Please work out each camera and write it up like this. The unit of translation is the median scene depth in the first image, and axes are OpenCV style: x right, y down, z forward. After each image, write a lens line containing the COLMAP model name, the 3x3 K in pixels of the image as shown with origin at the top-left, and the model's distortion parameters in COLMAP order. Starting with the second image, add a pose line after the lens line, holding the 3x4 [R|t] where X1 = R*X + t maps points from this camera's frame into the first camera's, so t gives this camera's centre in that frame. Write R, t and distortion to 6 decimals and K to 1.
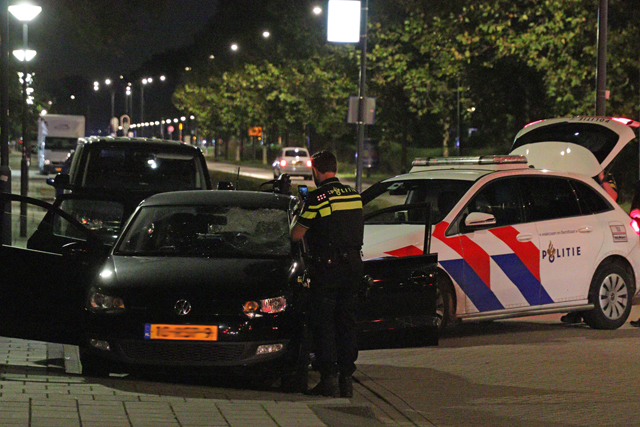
lens RADIAL K [[3122.4, 0, 320.0], [0, 3122.4, 213.5], [0, 0, 1]] dist [-0.016157, 0.000000]
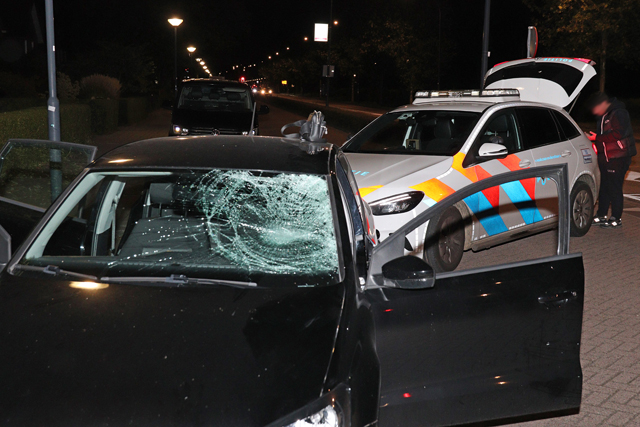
lens RADIAL K [[932.9, 0, 319.9], [0, 932.9, 212.9], [0, 0, 1]] dist [-0.017152, 0.000000]
pose [[0.999863, -0.000027, 0.016549, -0.011356], [-0.001824, 0.993729, 0.111803, -0.011343], [-0.016448, -0.111818, 0.993593, 0.642621]]
